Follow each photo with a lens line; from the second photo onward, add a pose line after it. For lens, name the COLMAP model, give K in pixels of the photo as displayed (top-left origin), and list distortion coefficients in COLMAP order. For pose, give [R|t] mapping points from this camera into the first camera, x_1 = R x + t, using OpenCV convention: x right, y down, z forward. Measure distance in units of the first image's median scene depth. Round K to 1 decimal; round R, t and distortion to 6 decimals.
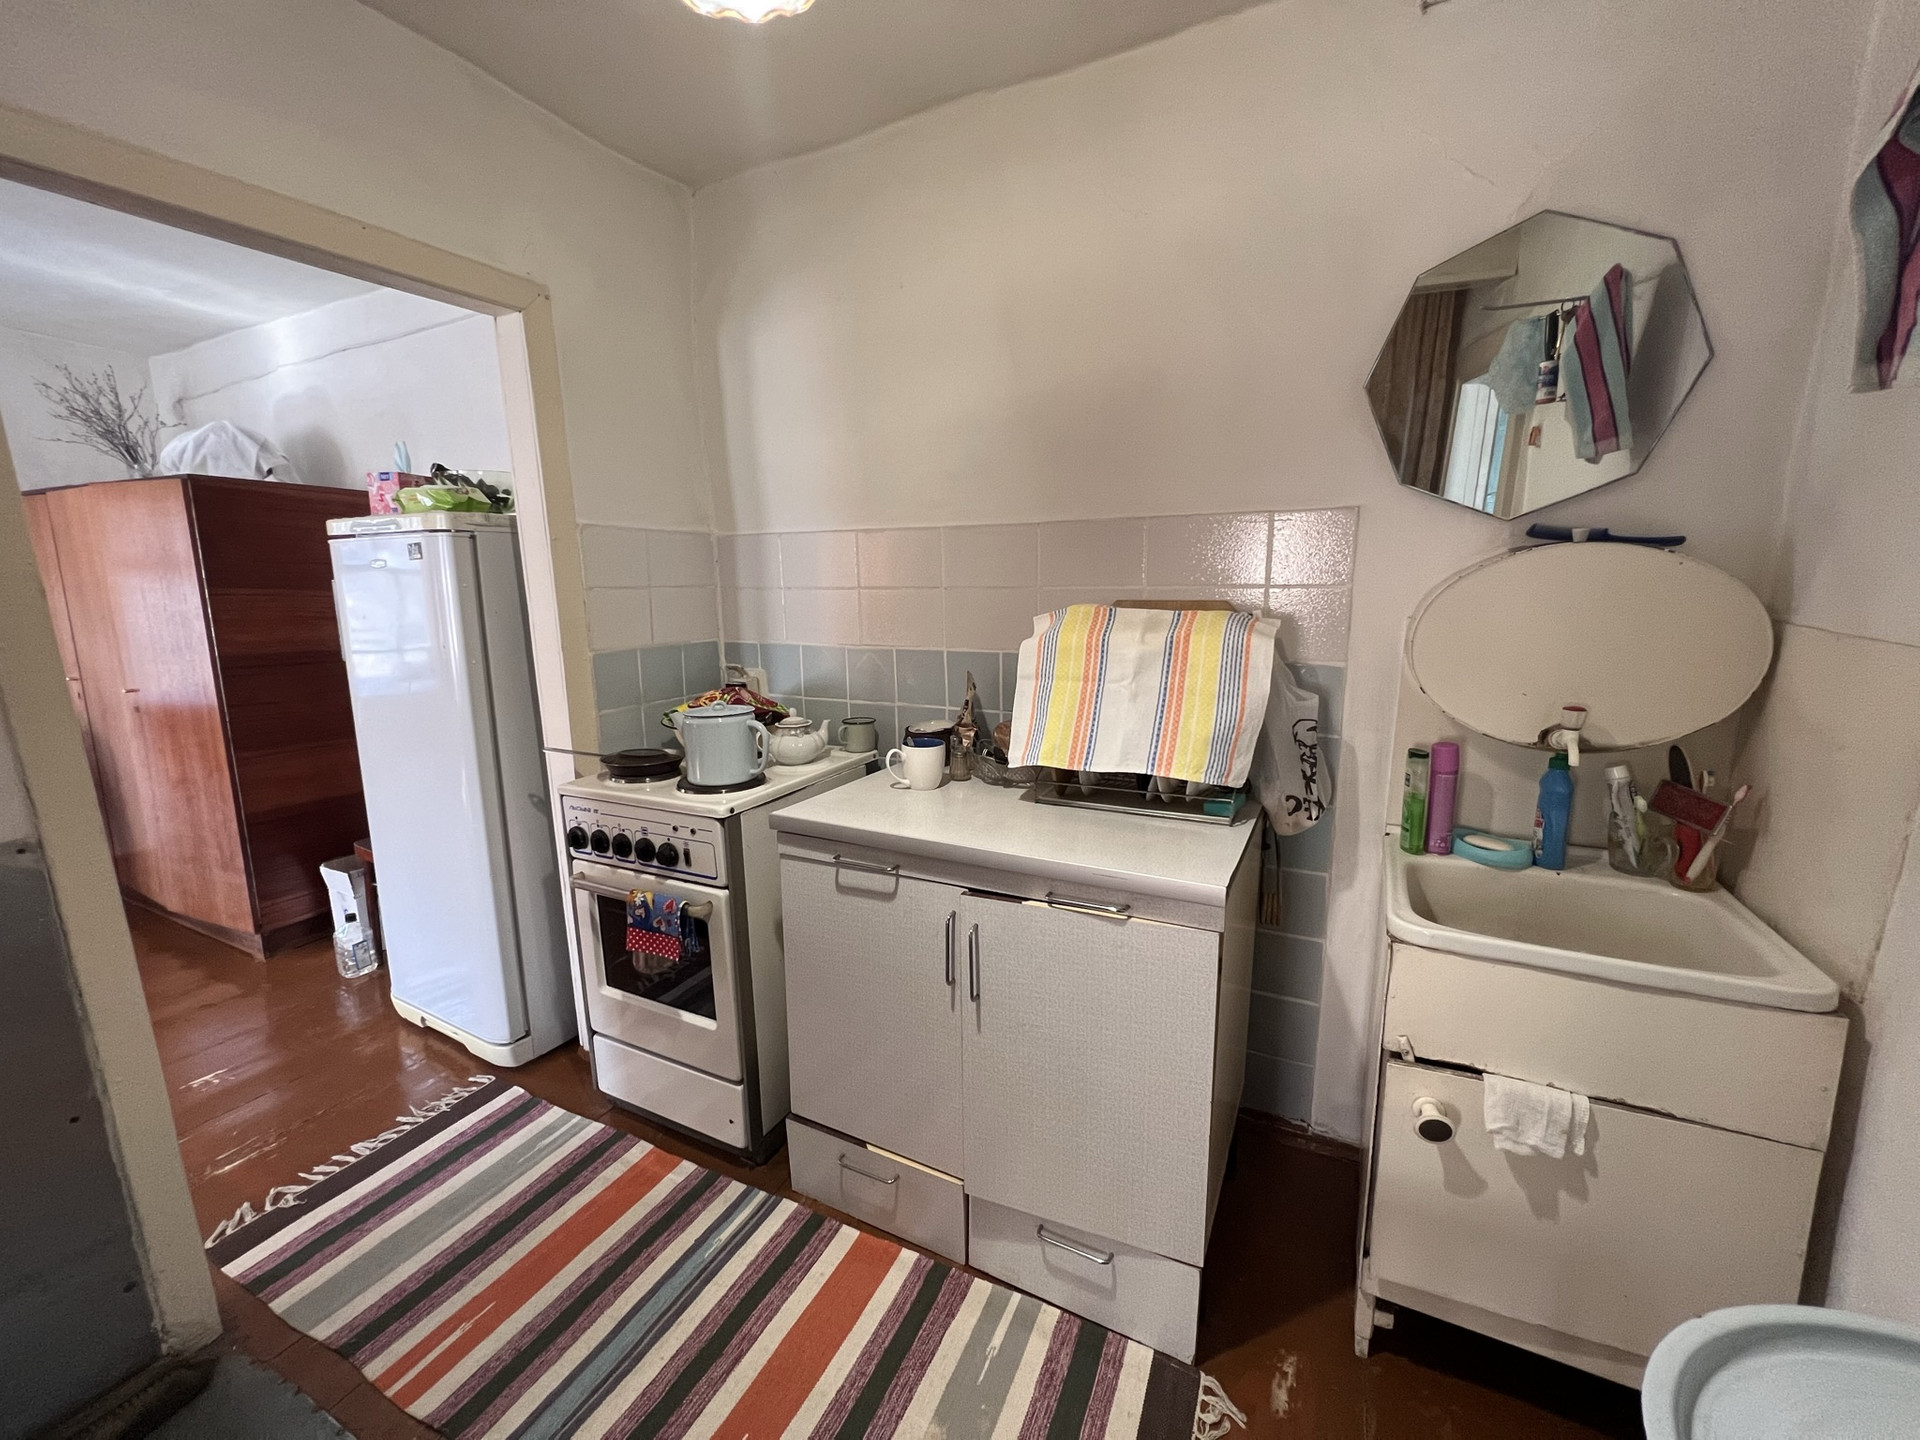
lens RADIAL K [[770.2, 0, 955.3], [0, 770.2, 723.4], [0, 0, 1]] dist [-0.000137, 0.000201]
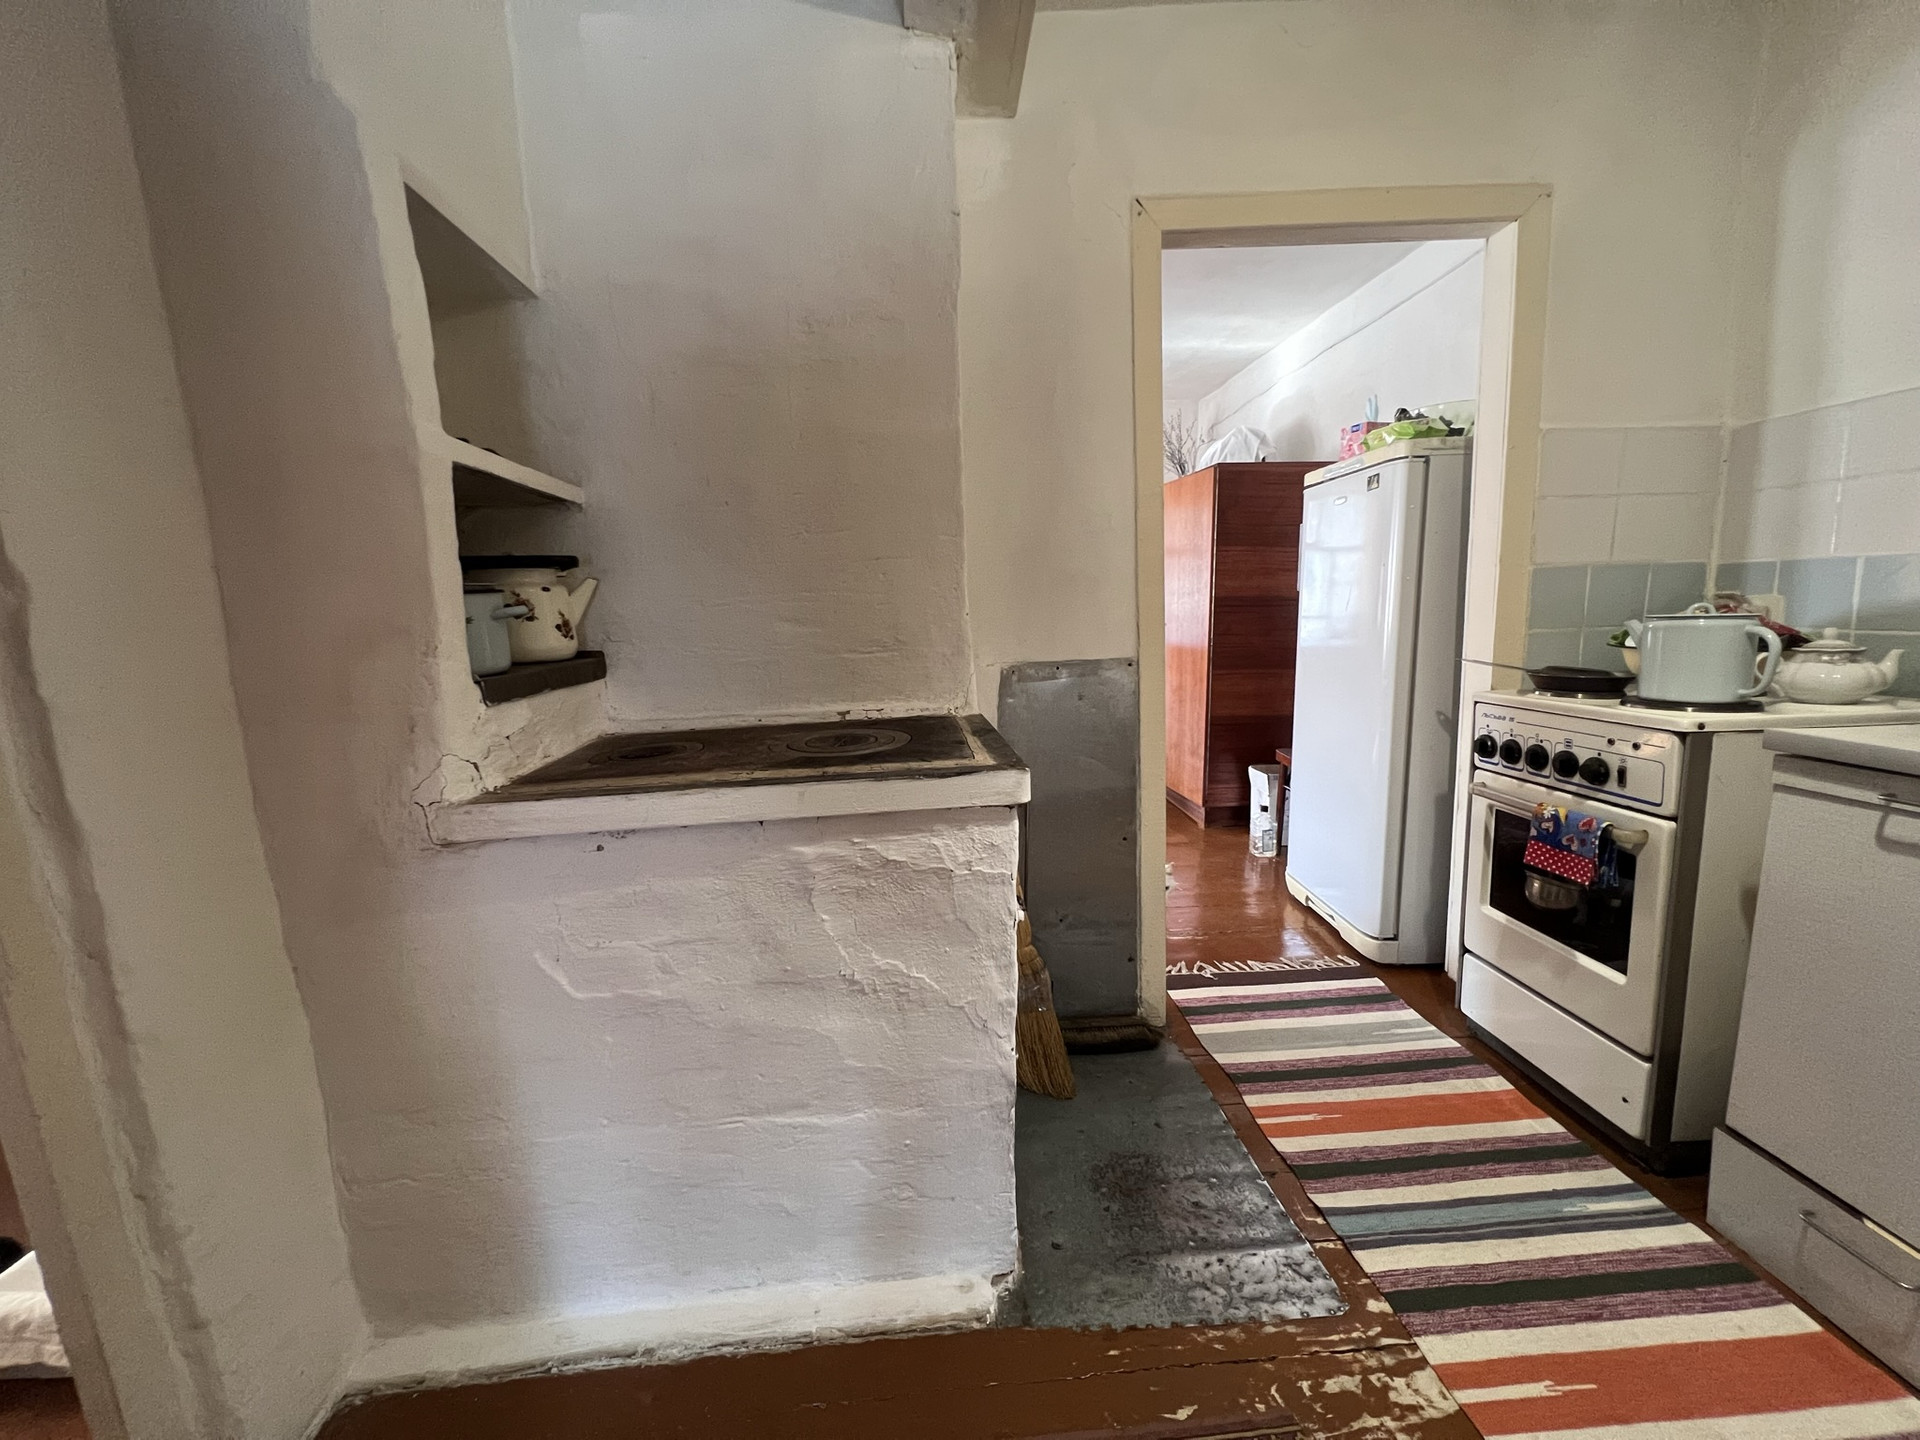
lens RADIAL K [[770.2, 0, 954.0], [0, 770.2, 725.2], [0, 0, 1]] dist [-0.000137, 0.000201]
pose [[0.494987, 0.124879, -0.859879, 0.018659], [-0.129836, 0.989138, 0.068911, 0.134476], [0.859145, 0.077533, 0.505825, -0.085143]]
